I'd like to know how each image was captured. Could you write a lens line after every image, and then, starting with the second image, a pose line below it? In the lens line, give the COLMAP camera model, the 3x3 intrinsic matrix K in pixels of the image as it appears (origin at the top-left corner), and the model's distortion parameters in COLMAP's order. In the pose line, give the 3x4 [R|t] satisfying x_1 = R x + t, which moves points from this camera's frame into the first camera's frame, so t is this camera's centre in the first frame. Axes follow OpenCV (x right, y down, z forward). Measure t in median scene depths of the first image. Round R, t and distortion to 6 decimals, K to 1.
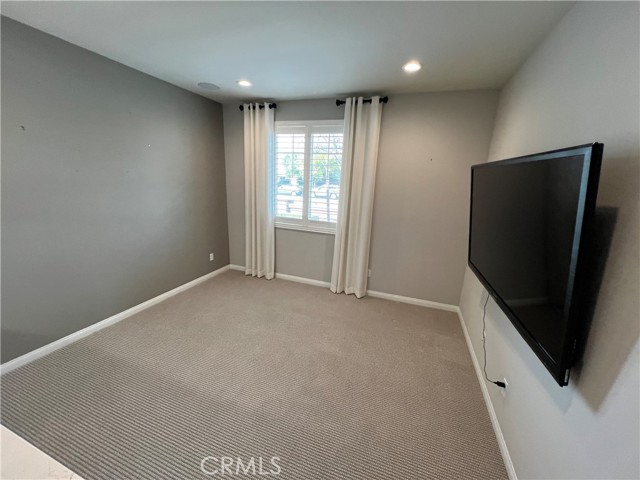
lens RADIAL K [[255.5, 0, 338.2], [0, 255.5, 231.8], [0, 0, 1]] dist [0.001636, -0.001702]
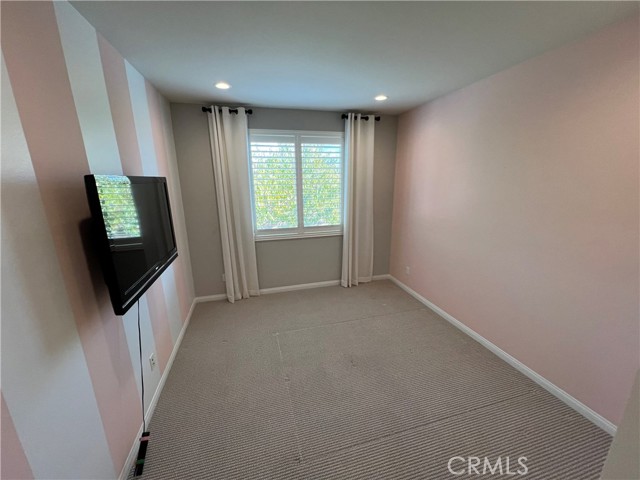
lens RADIAL K [[229.2, 0, 319.9], [0, 229.2, 229.4], [0, 0, 1]] dist [-0.011884, -0.000072]
pose [[0.834917, -0.165109, 0.525026, -0.555594], [0.168674, 0.984799, 0.041465, -0.064911], [-0.523892, 0.053938, 0.850075, 0.187723]]
